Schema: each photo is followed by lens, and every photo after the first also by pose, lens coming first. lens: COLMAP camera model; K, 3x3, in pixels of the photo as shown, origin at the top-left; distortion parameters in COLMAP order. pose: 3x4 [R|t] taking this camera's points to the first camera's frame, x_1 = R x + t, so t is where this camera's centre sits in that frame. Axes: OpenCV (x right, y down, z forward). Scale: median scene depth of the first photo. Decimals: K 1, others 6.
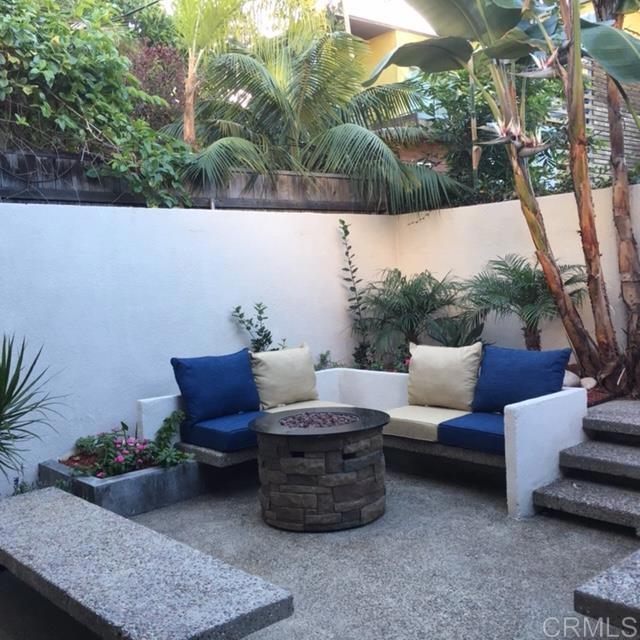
lens RADIAL K [[731.8, 0, 314.9], [0, 731.8, 319.6], [0, 0, 1]] dist [0.105156, -0.121983]
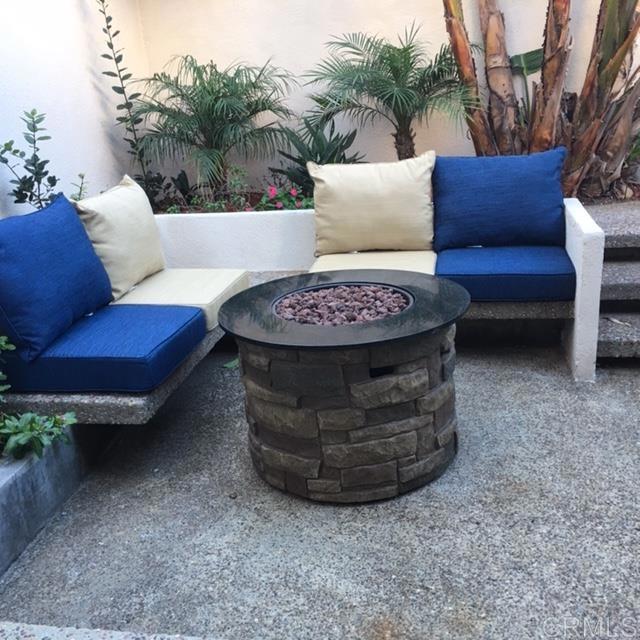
lens RADIAL K [[719.4, 0, 320.0], [0, 719.4, 320.0], [0, 0, 1]] dist [0.084977, -0.124359]
pose [[0.789843, -0.198411, 0.580329, -0.283418], [0.063960, 0.967713, 0.243804, 0.011405], [-0.609965, -0.155449, 0.777031, 0.487657]]
